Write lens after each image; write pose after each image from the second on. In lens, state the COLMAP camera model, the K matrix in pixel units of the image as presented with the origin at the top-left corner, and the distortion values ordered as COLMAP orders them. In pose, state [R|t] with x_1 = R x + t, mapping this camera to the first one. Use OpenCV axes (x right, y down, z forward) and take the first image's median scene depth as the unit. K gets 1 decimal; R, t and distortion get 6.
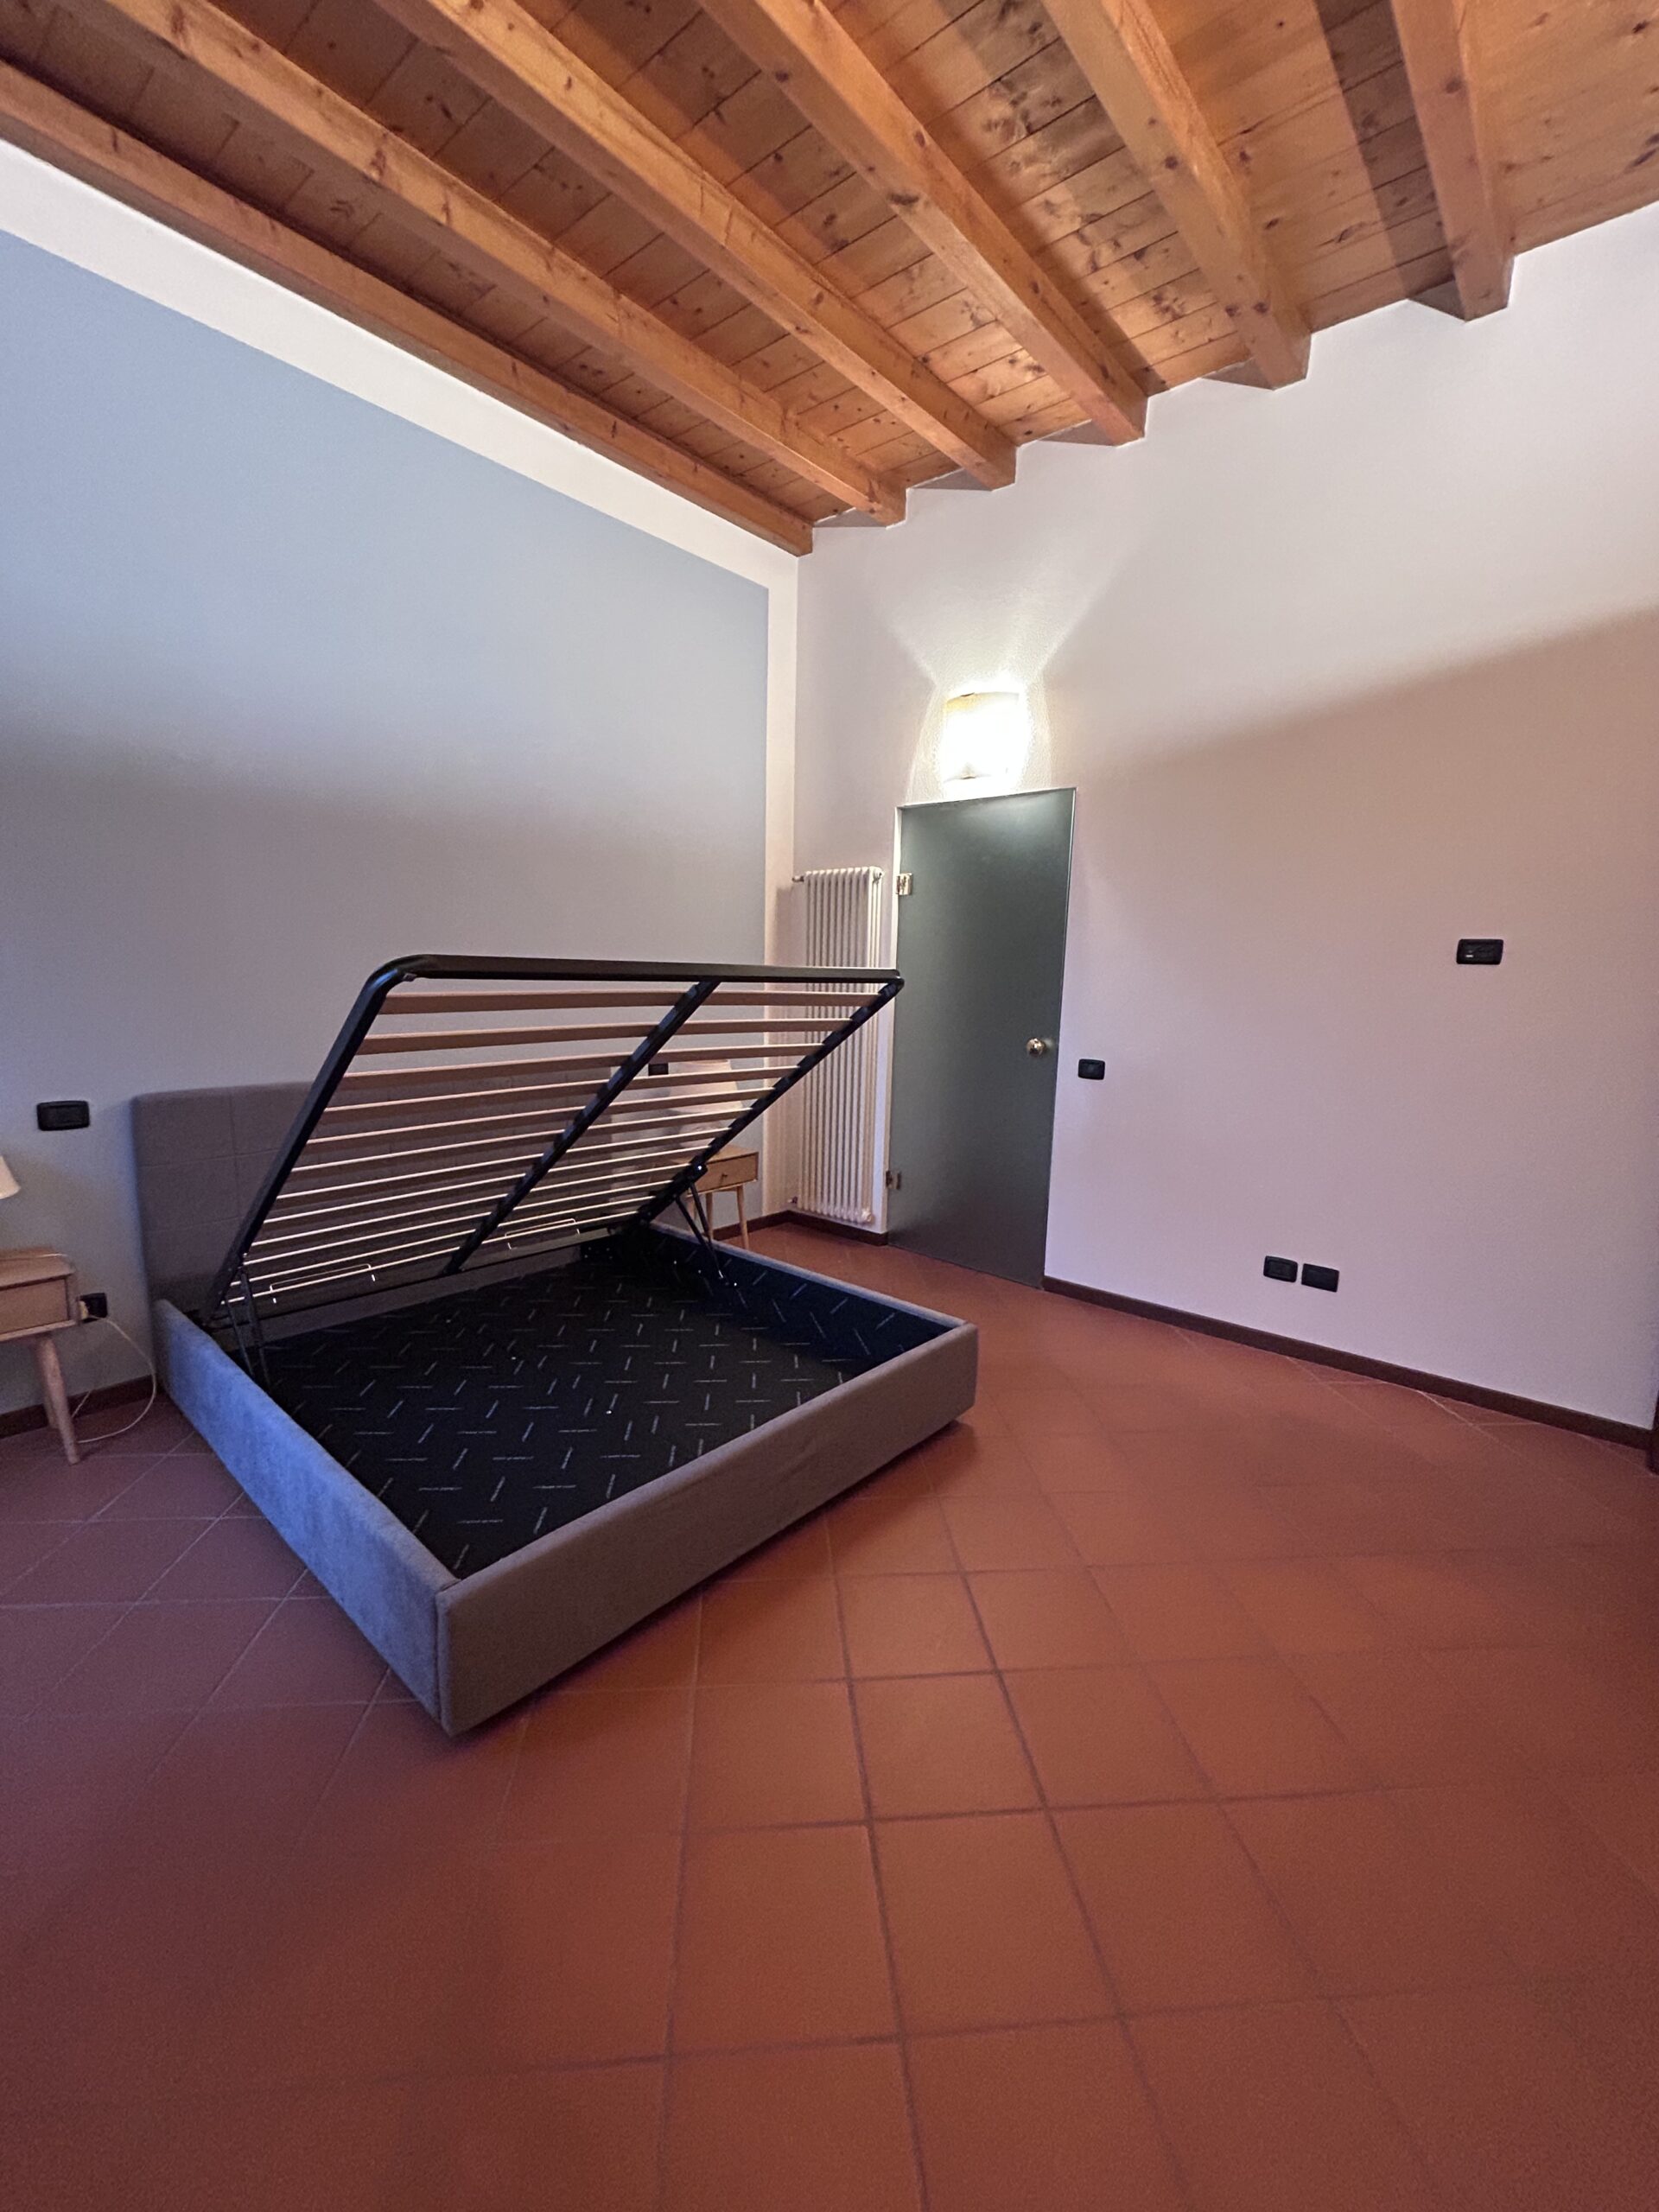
lens RADIAL K [[896.0, 0, 837.5], [0, 896.0, 1094.8], [0, 0, 1]] dist [-0.000491, -0.000003]
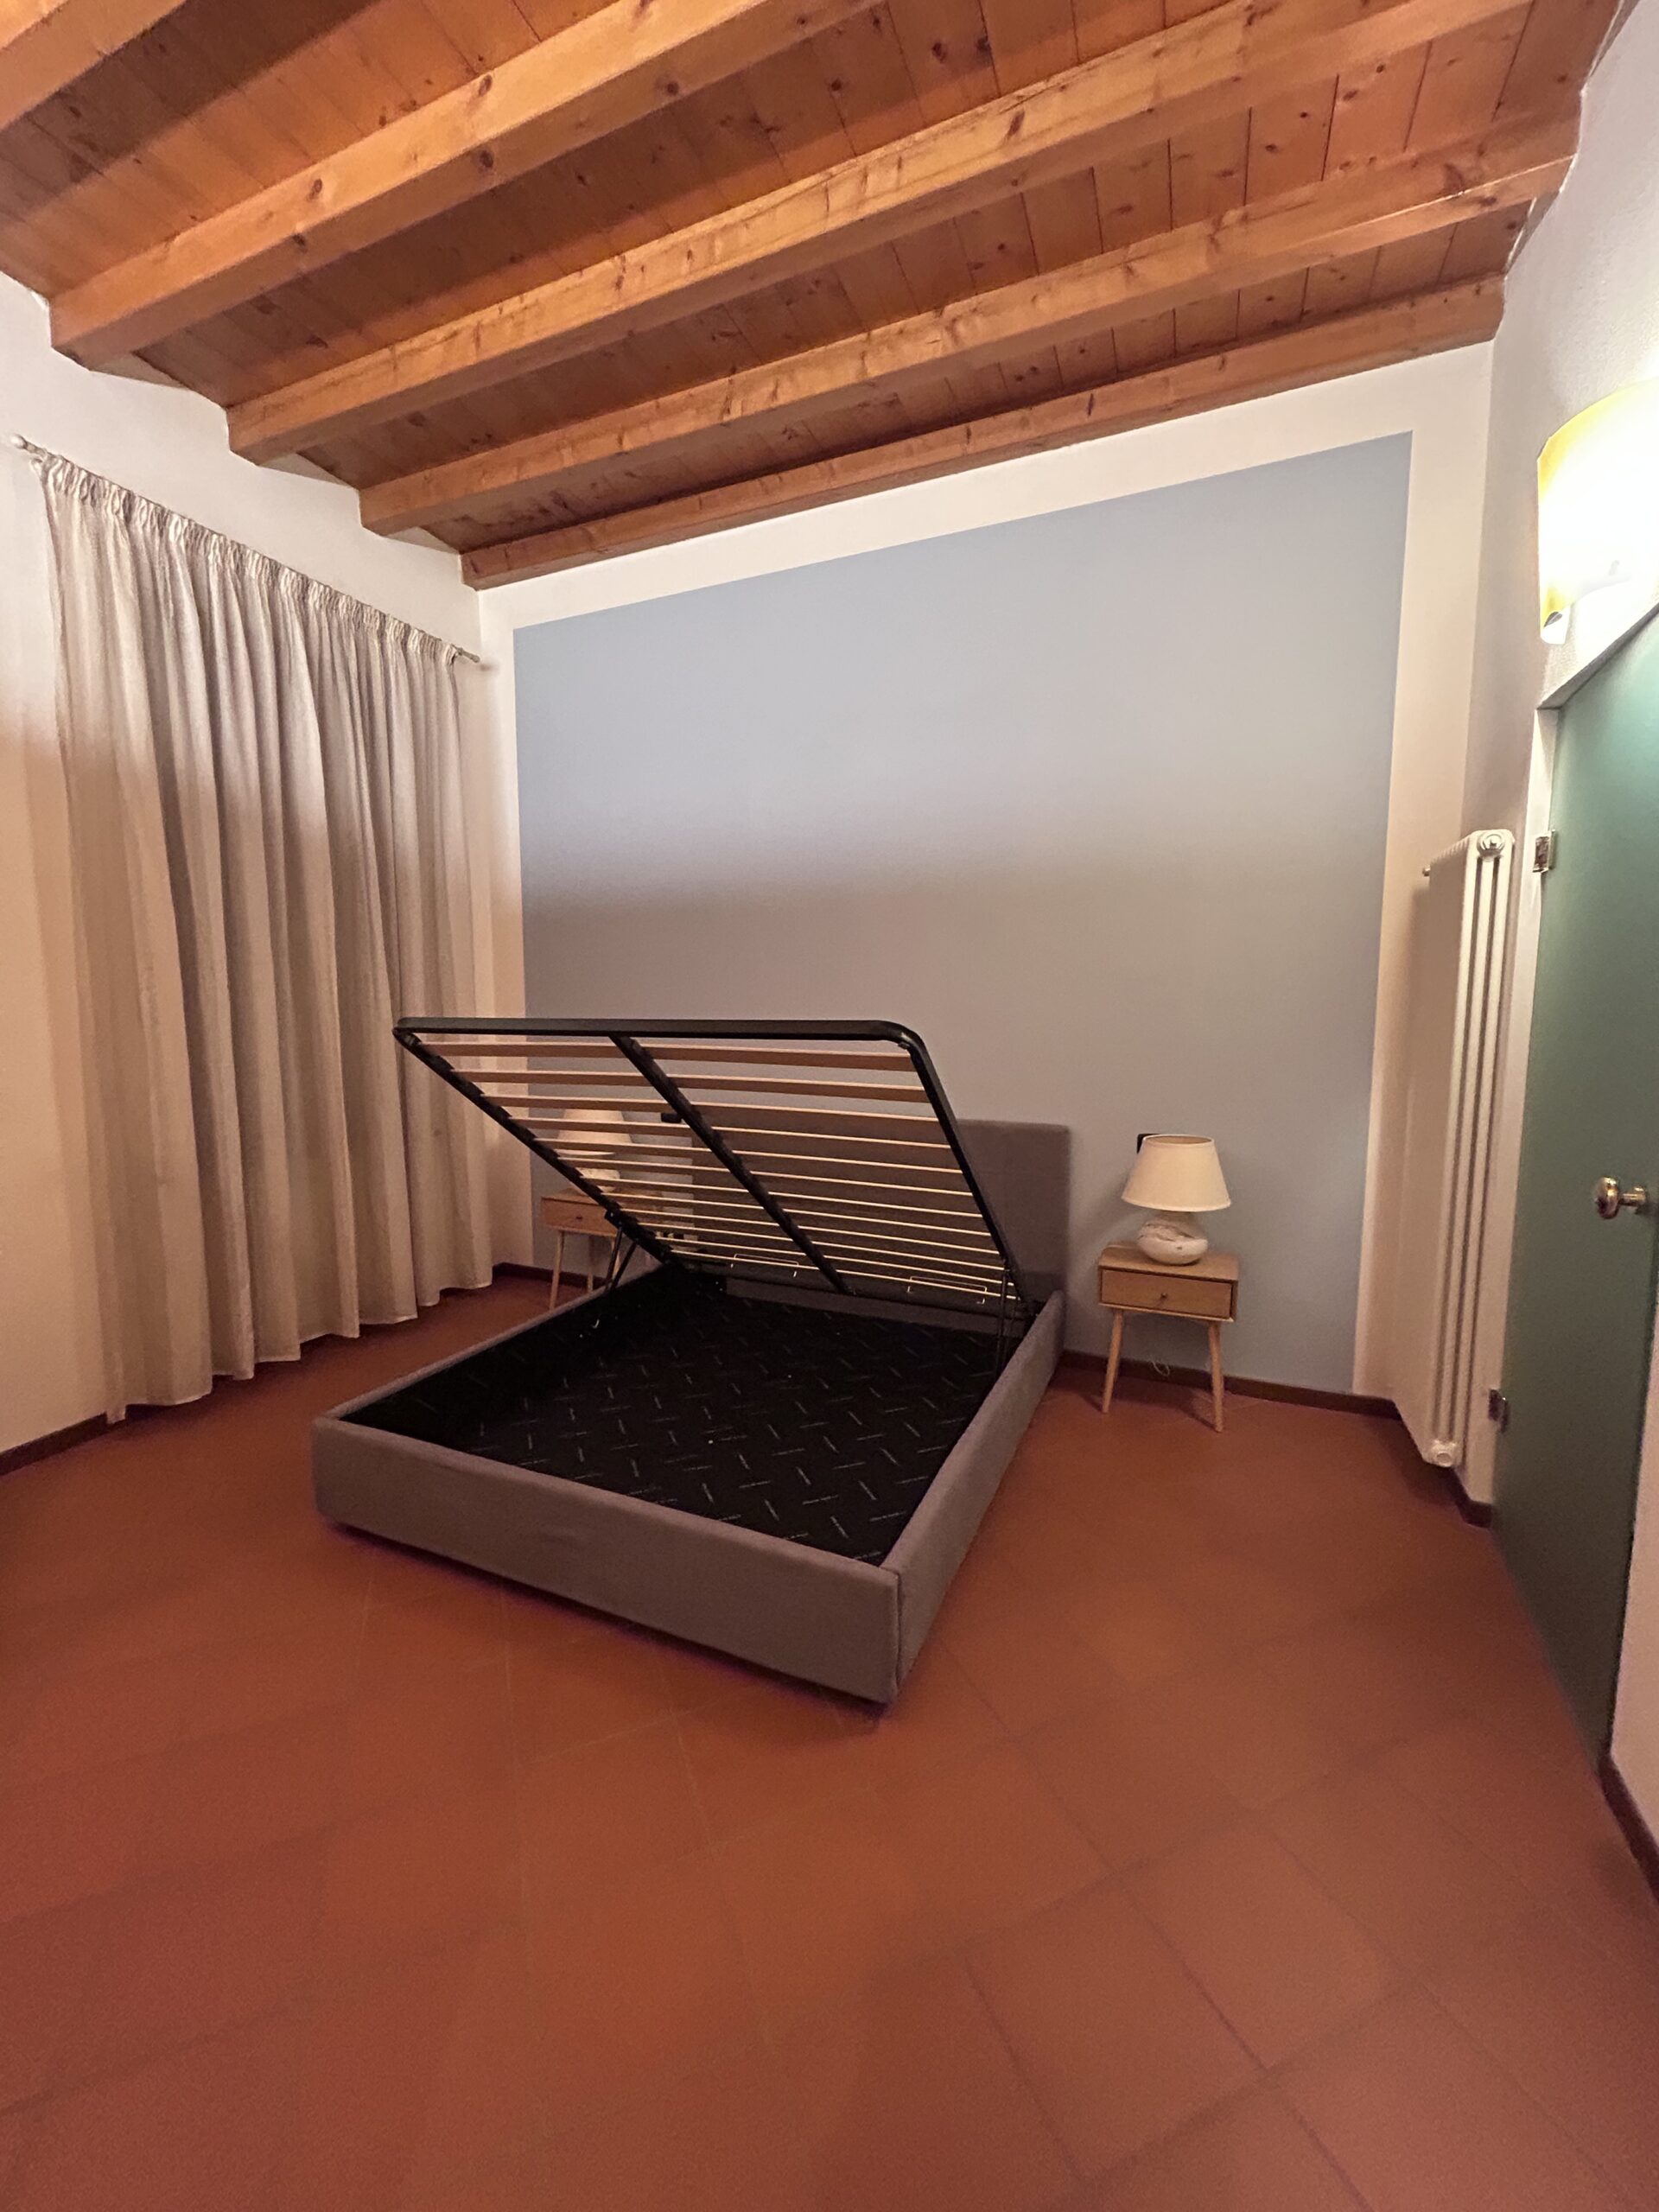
lens RADIAL K [[896.0, 0, 830.9], [0, 896.0, 1095.8], [0, 0, 1]] dist [-0.000491, -0.000003]
pose [[0.287116, 0.072369, -0.955158, 0.671700], [-0.125875, 0.991346, 0.037273, -0.091698], [0.949589, 0.109529, 0.293740, 0.689704]]
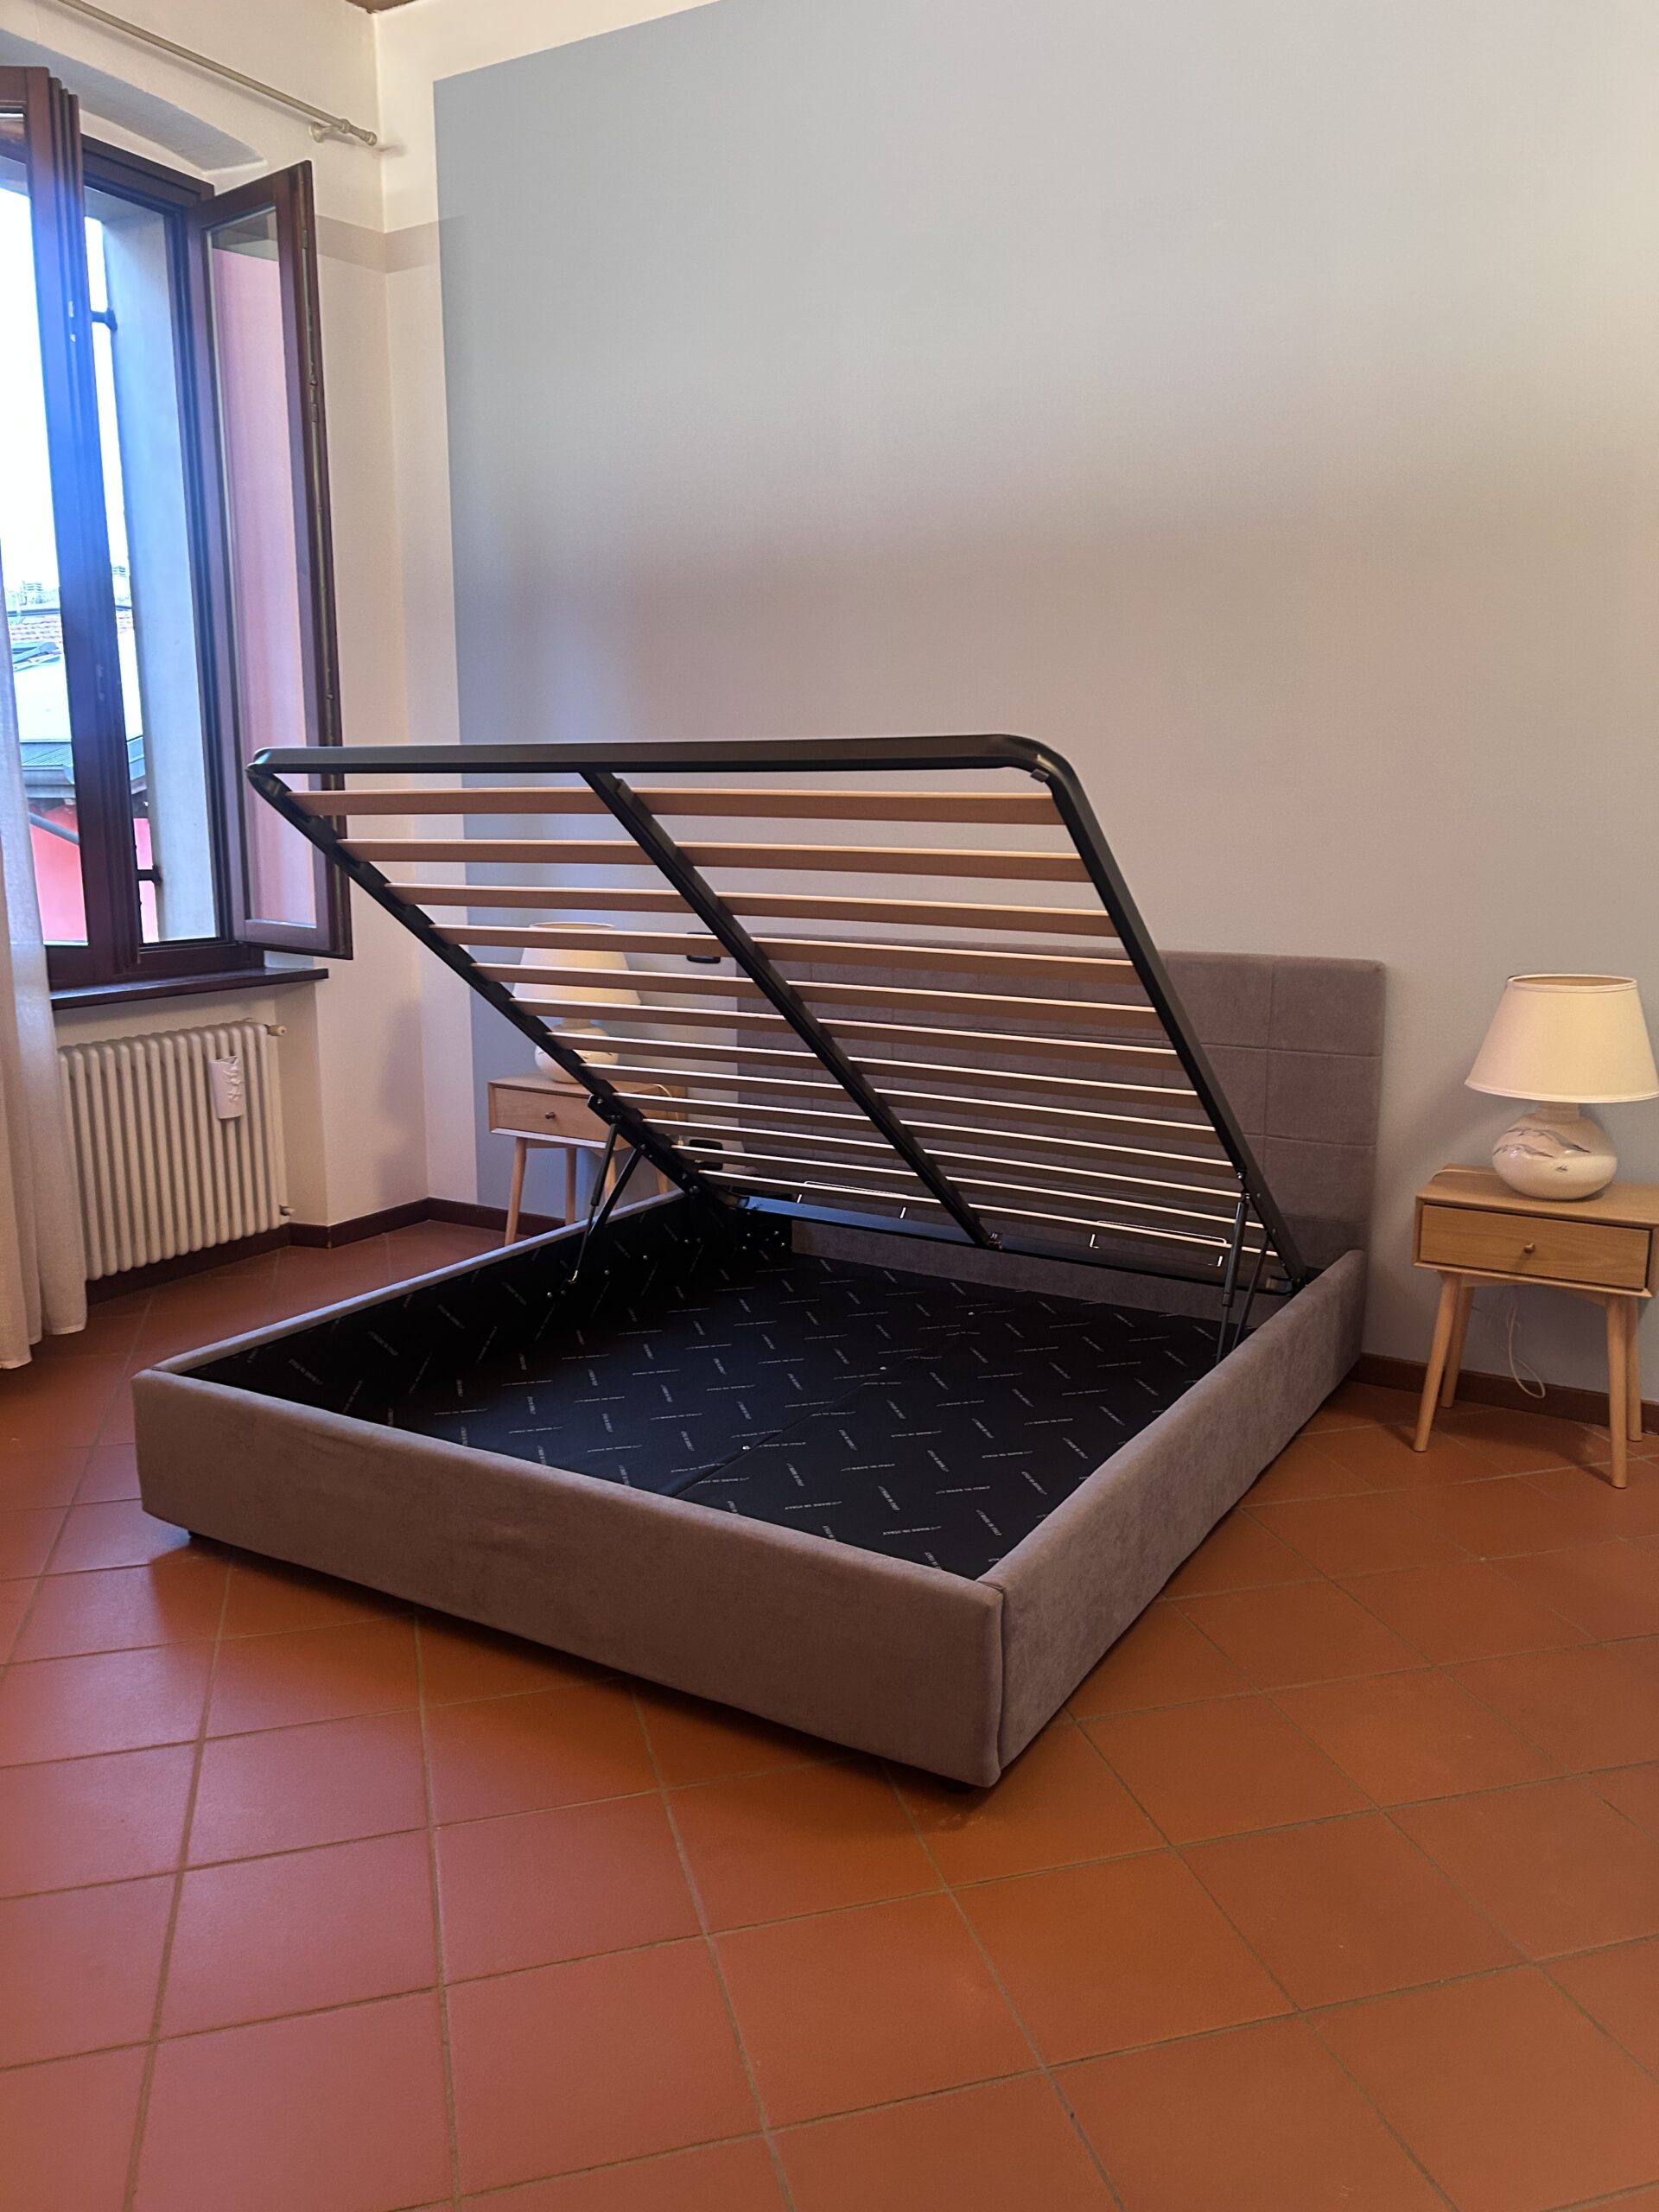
lens RADIAL K [[1660.4, 0, 832.2], [0, 1660.4, 1122.3], [0, 0, 1]] dist [0.056757, -0.057371]
pose [[0.169869, 0.162173, -0.972031, 0.798633], [-0.135843, 0.980804, 0.139897, -0.049789], [0.976059, 0.108280, 0.188638, 0.712308]]
